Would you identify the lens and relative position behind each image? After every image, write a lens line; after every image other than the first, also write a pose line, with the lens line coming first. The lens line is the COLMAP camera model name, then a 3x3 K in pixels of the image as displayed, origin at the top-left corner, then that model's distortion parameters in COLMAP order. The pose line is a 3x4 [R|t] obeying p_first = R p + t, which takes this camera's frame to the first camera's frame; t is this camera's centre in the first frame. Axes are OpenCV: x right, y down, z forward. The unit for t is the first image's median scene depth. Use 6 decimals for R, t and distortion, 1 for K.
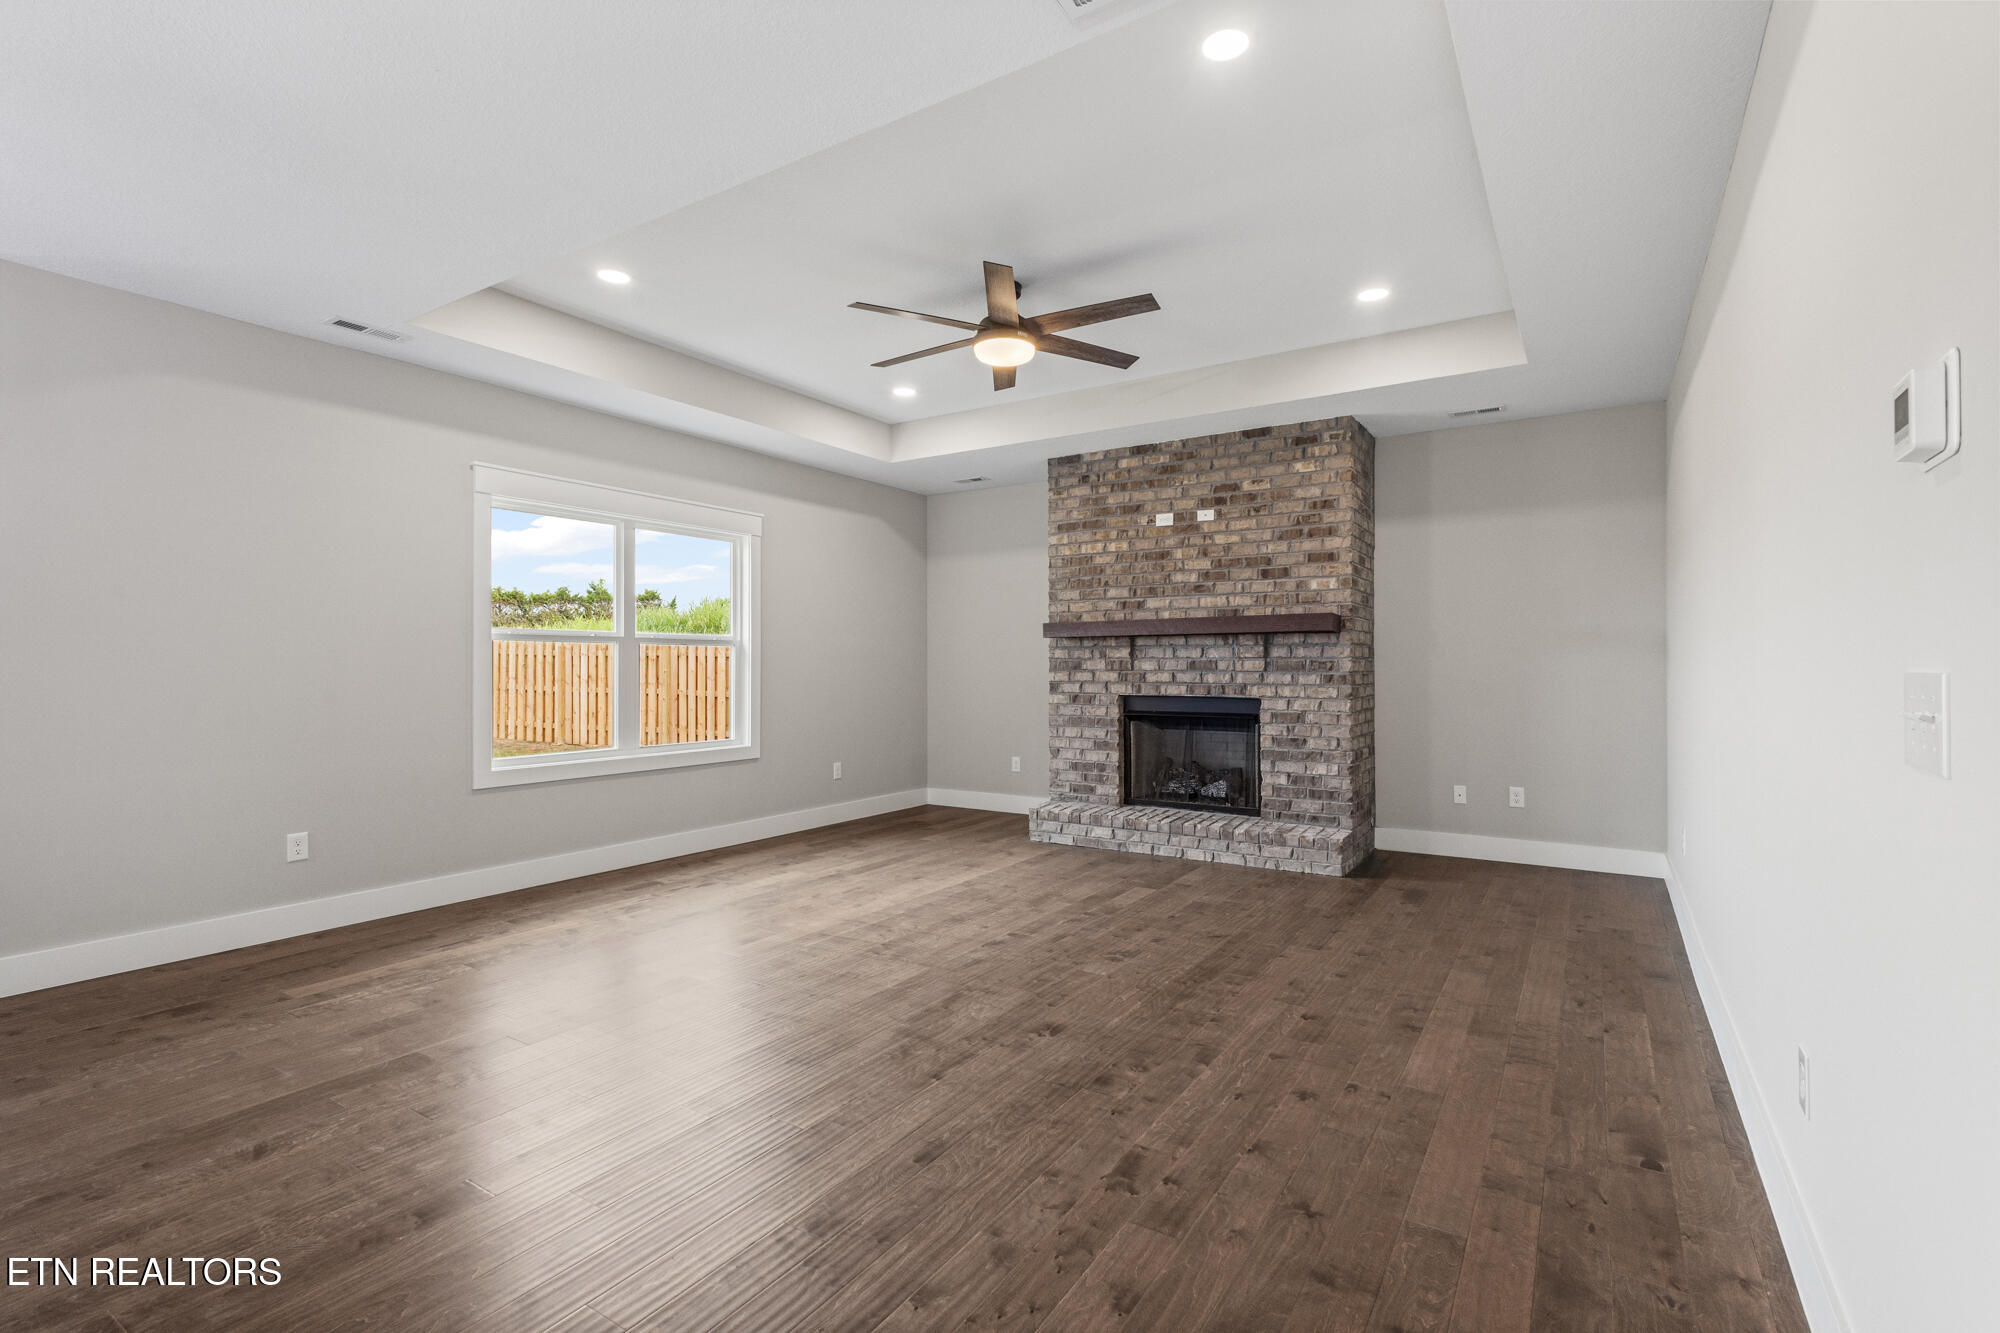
lens RADIAL K [[934.8, 0, 1002.7], [0, 934.8, 660.7], [0, 0, 1]] dist [0.010184, -0.004744]
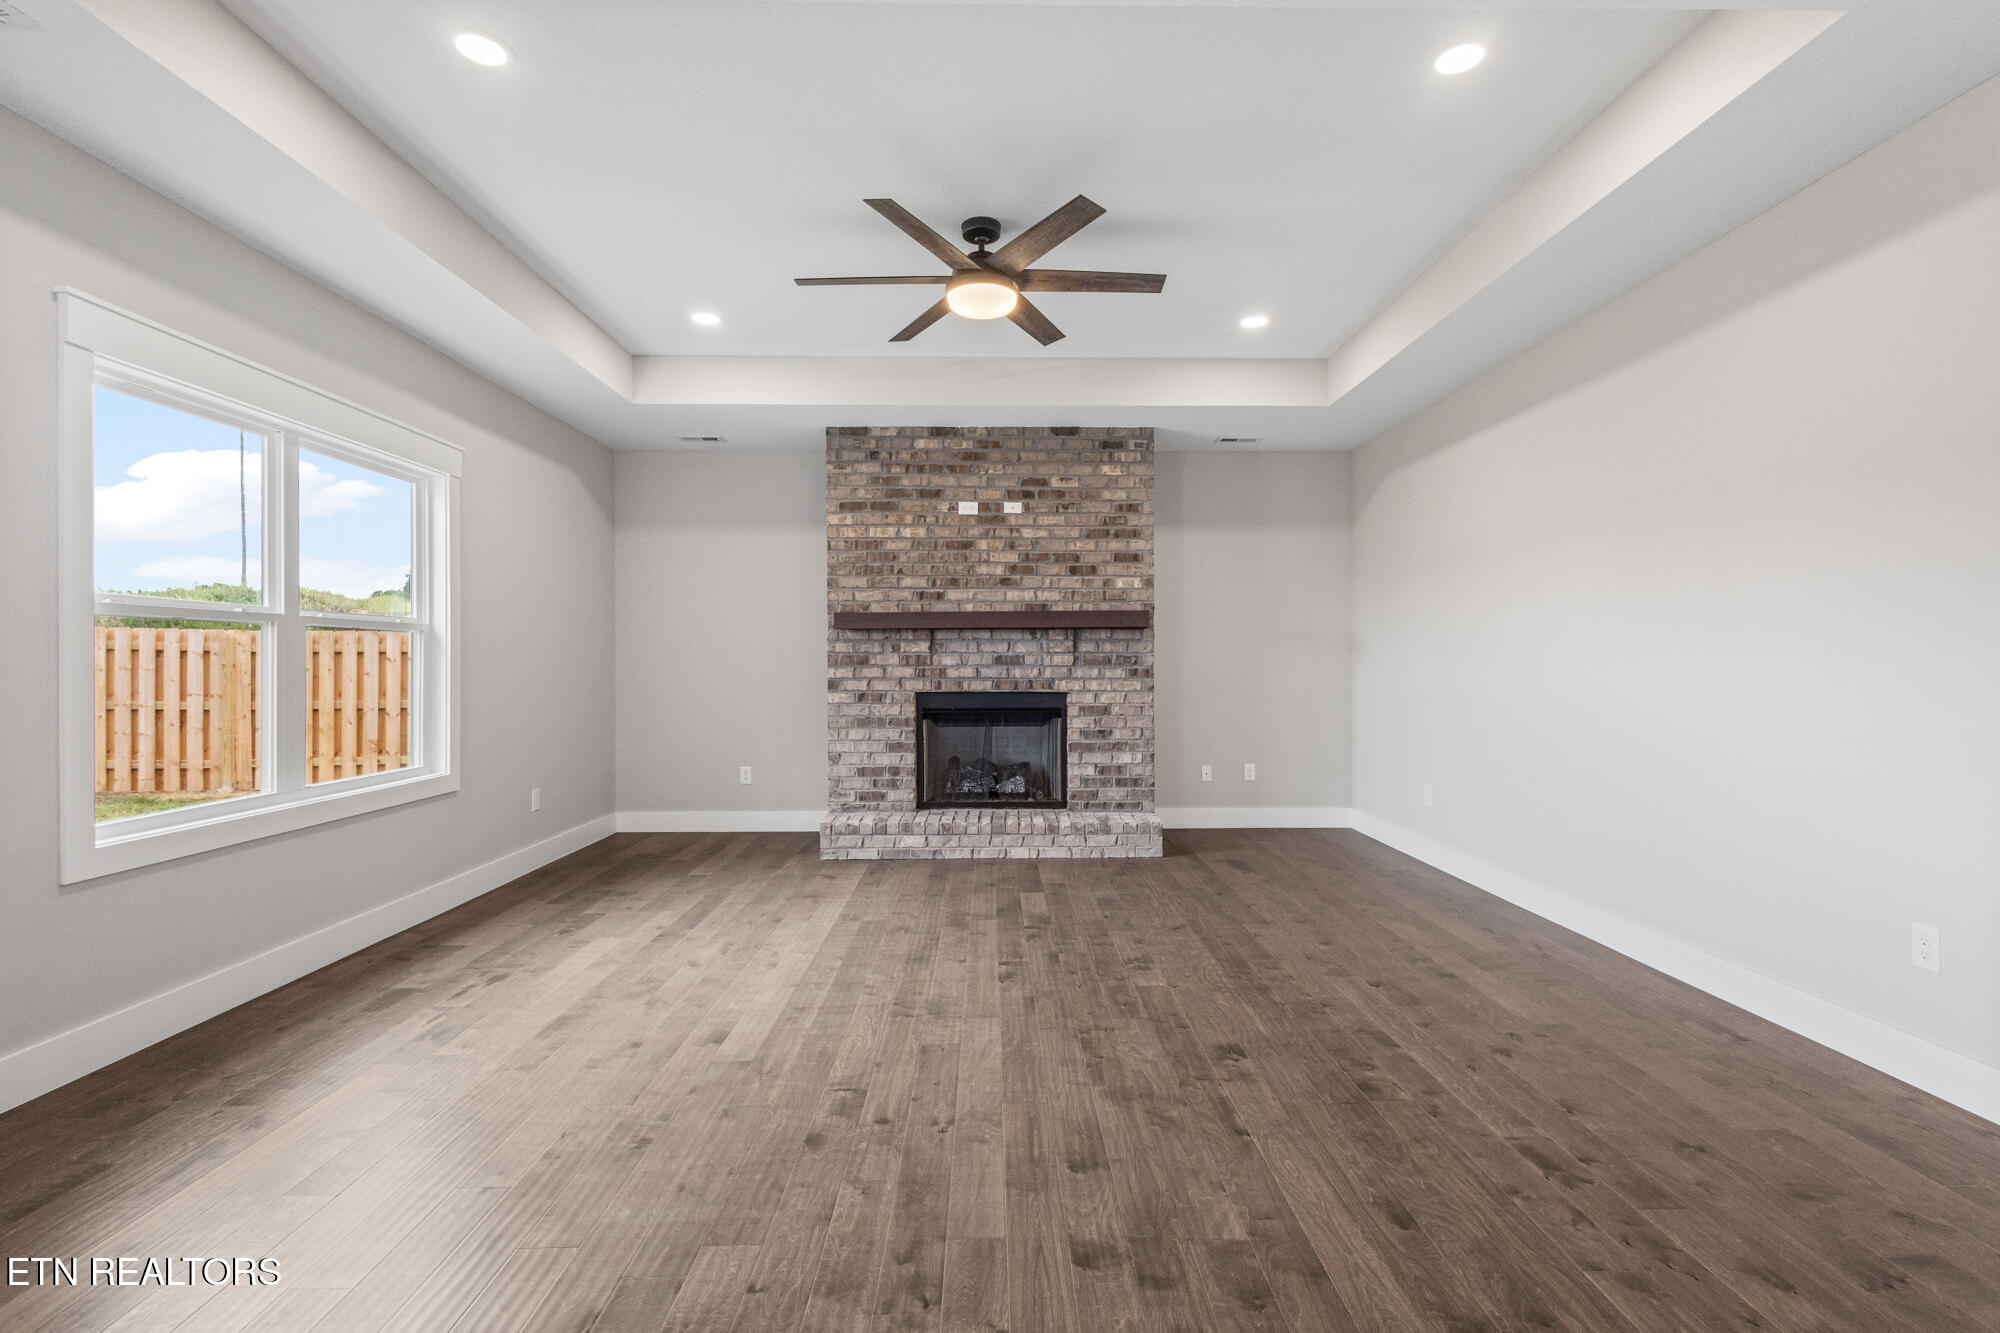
lens RADIAL K [[934.8, 0, 1020.0], [0, 934.8, 654.5], [0, 0, 1]] dist [0.010184, -0.004744]
pose [[0.826029, 0.003674, 0.563615, -0.348650], [-0.000847, 0.999986, -0.005278, 0.004654], [-0.563626, 0.003883, 0.826021, 0.193363]]
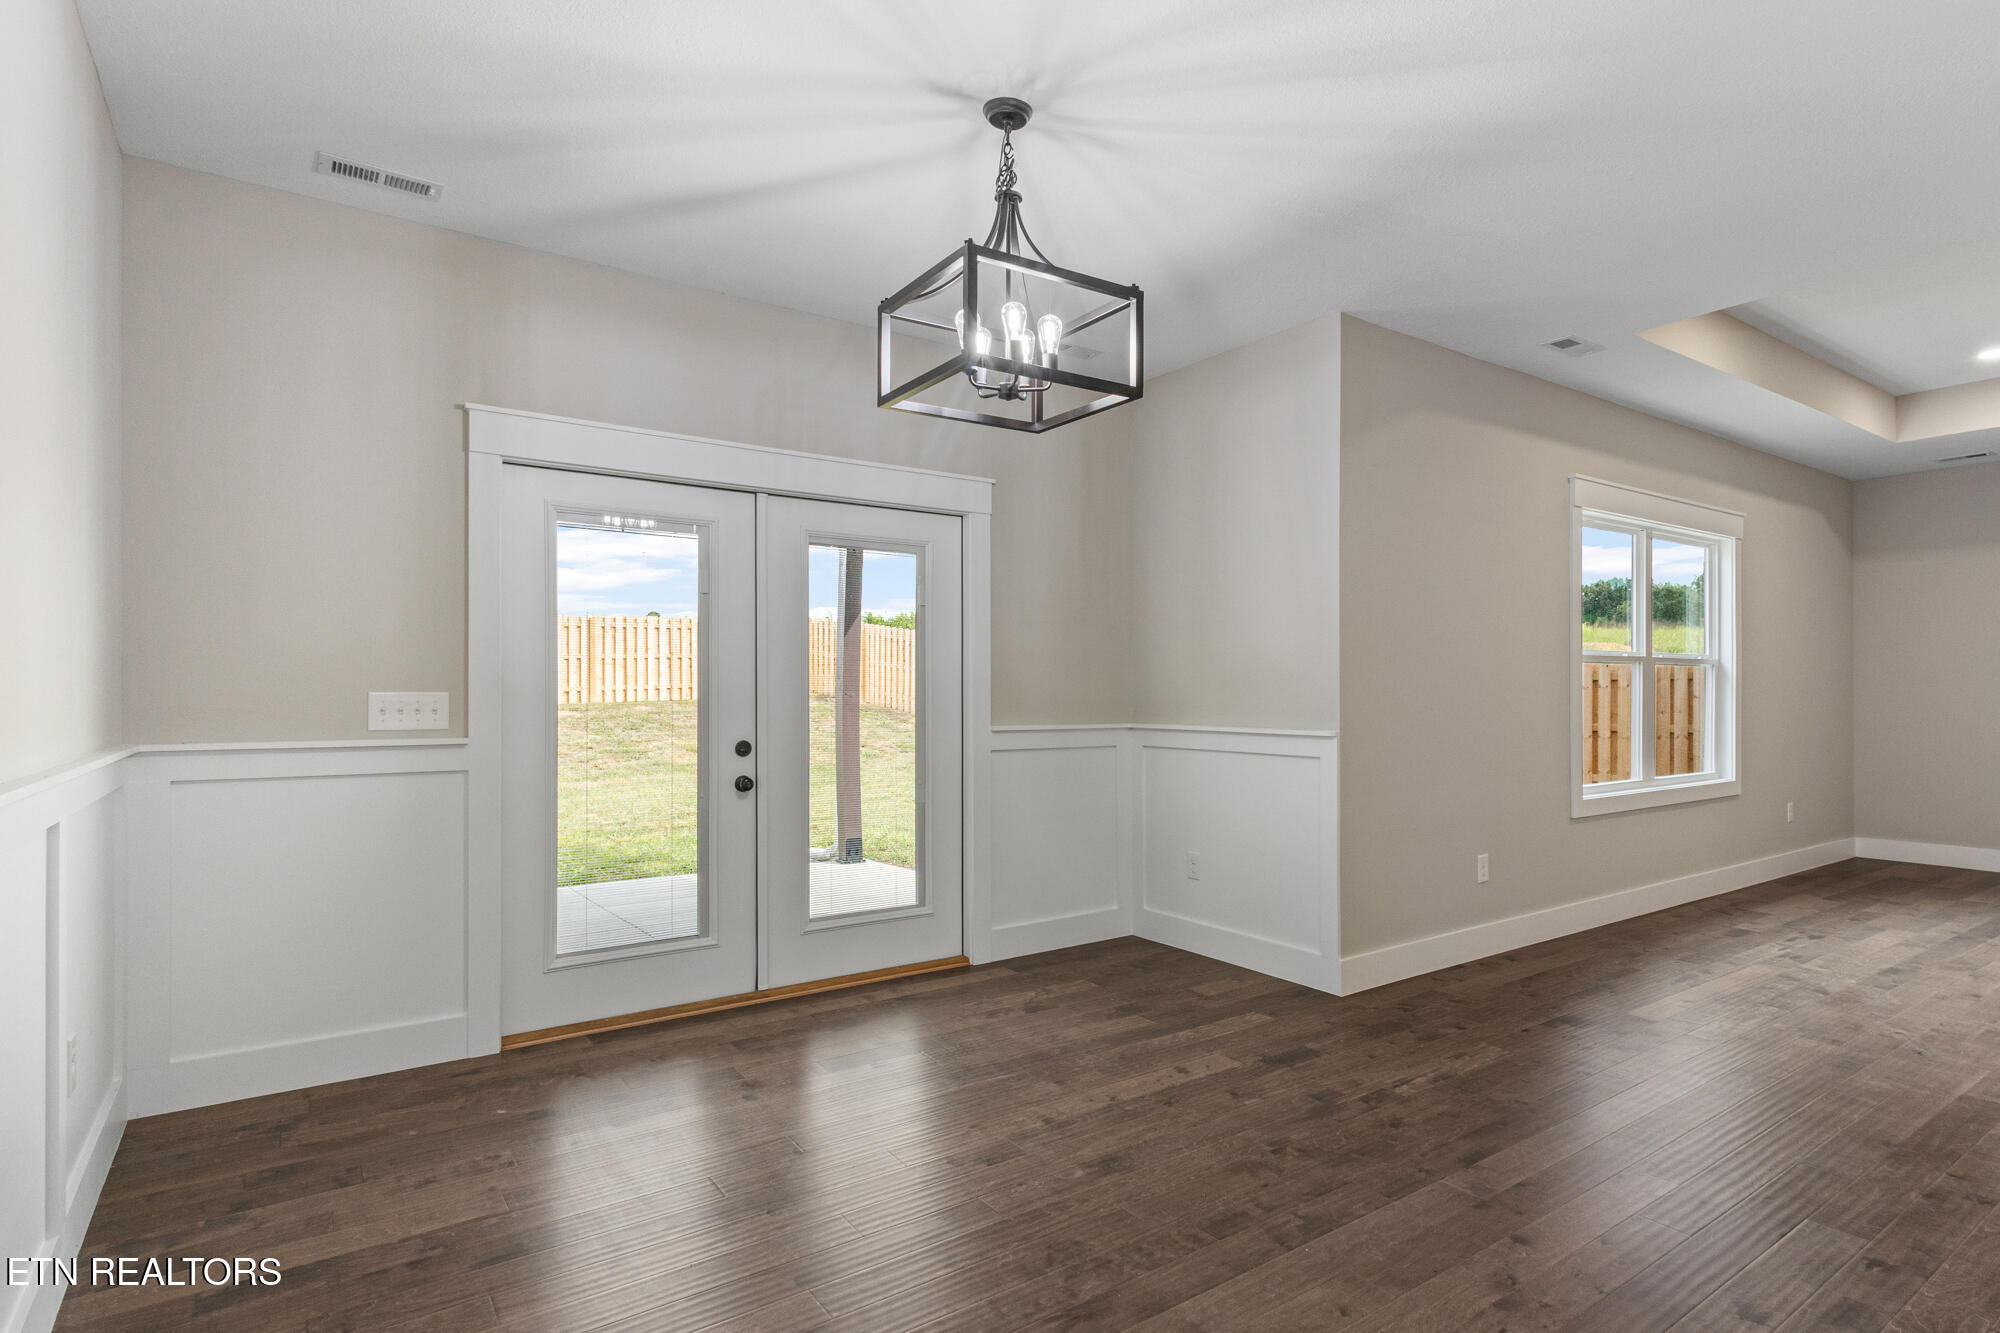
lens RADIAL K [[1034.3, 0, 1132.7], [0, 1034.3, 685.8], [0, 0, 1]] dist [0.000913, 0.000214]
pose [[0.939937, -0.003159, -0.341334, -0.529270], [0.003096, 0.999995, -0.000729, 0.002243], [0.341335, -0.000372, 0.939942, -0.121514]]
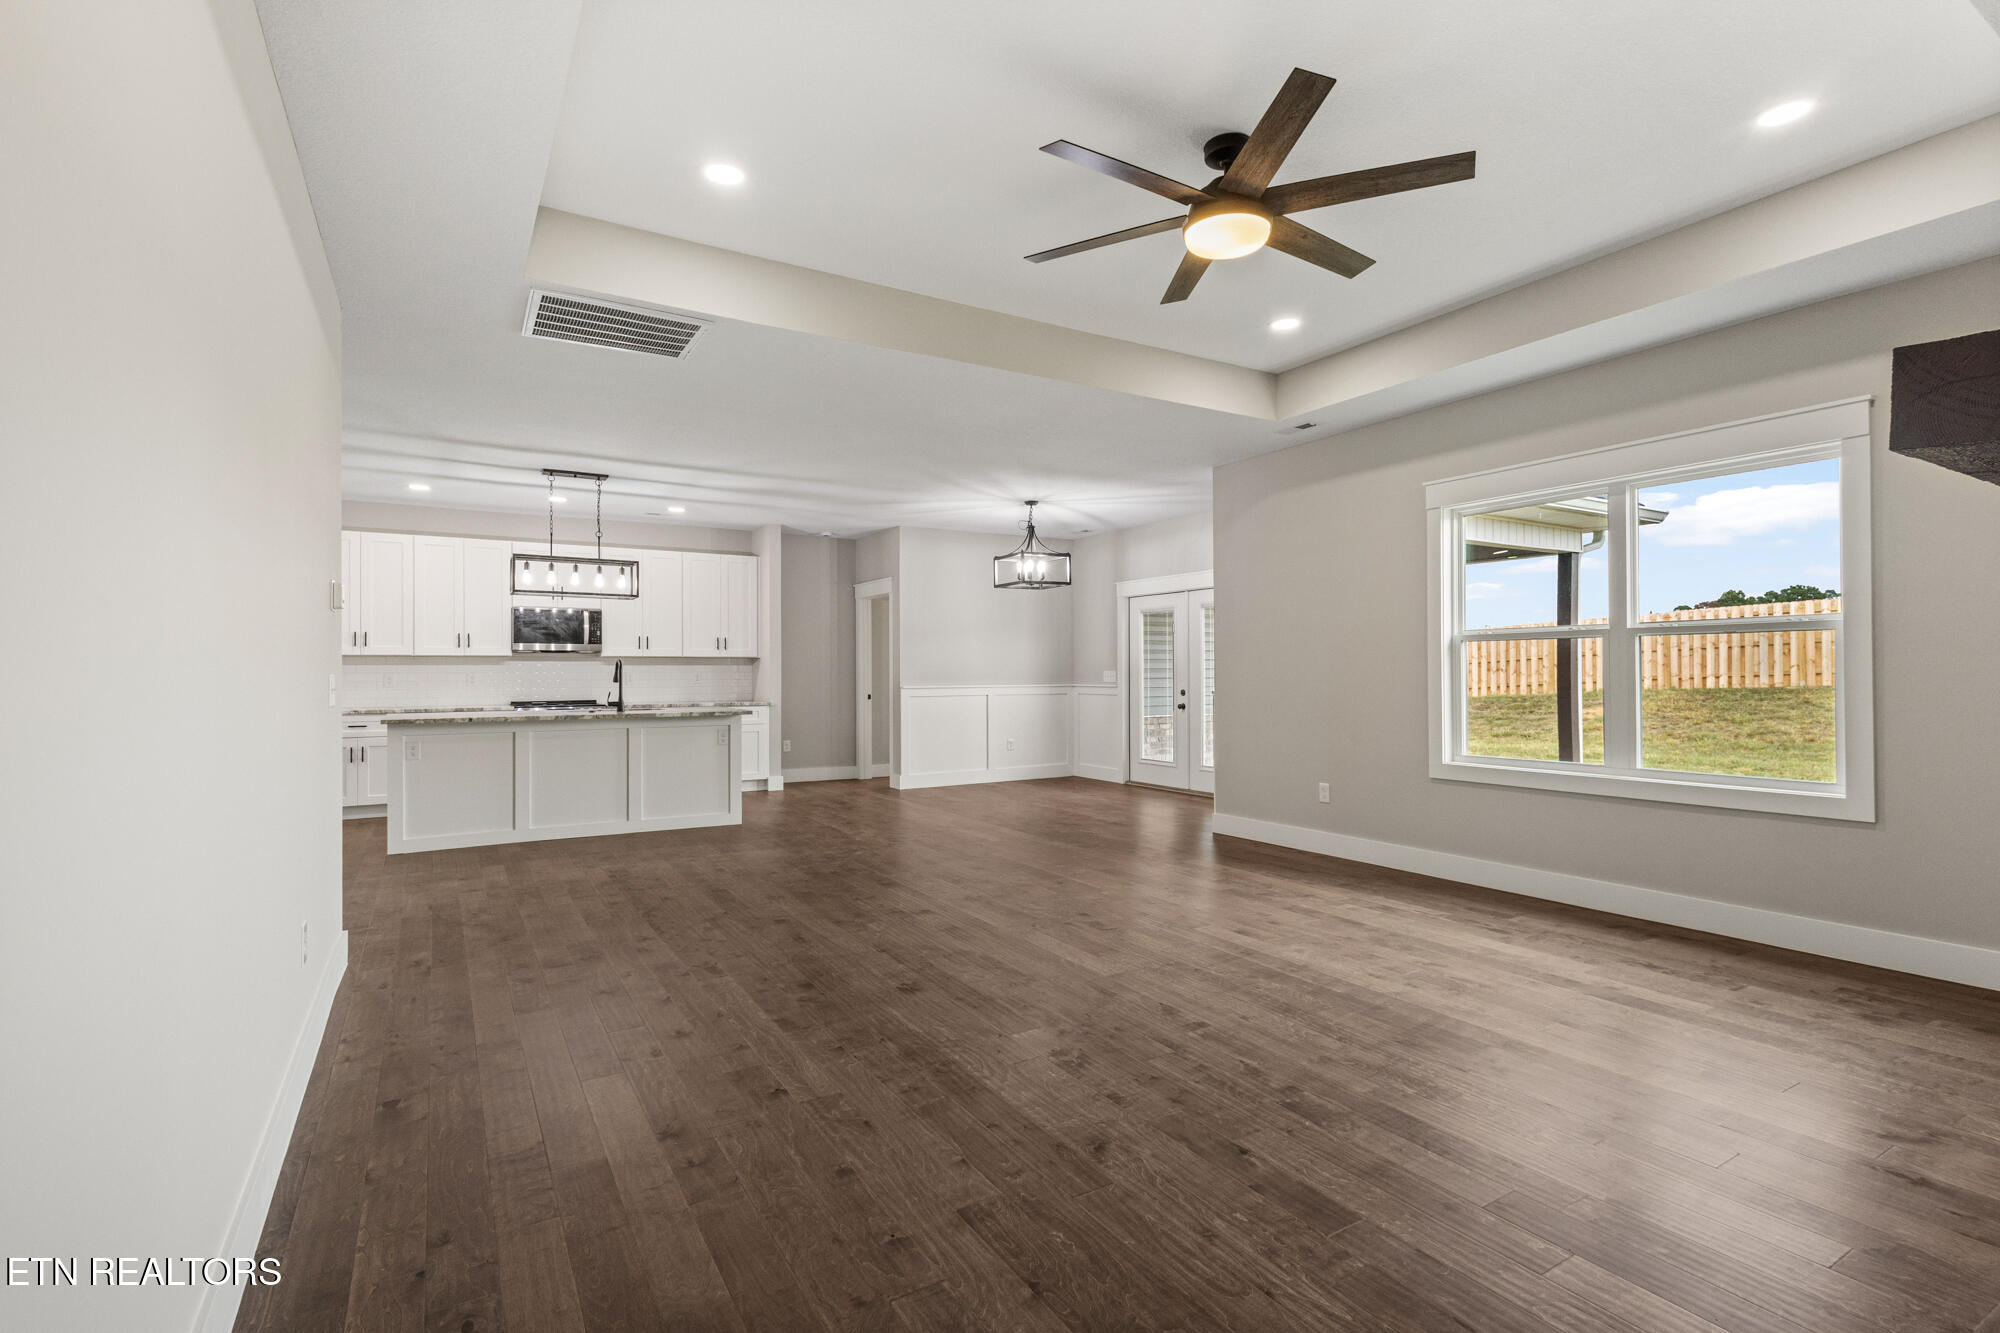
lens RADIAL K [[934.8, 0, 1002.0], [0, 934.8, 684.4], [0, 0, 1]] dist [0.010184, -0.004744]
pose [[-0.448624, 0.015861, -0.893580, 0.551463], [0.012016, 0.999859, 0.011715, 0.006022], [0.893640, -0.005481, -0.448752, 0.878192]]
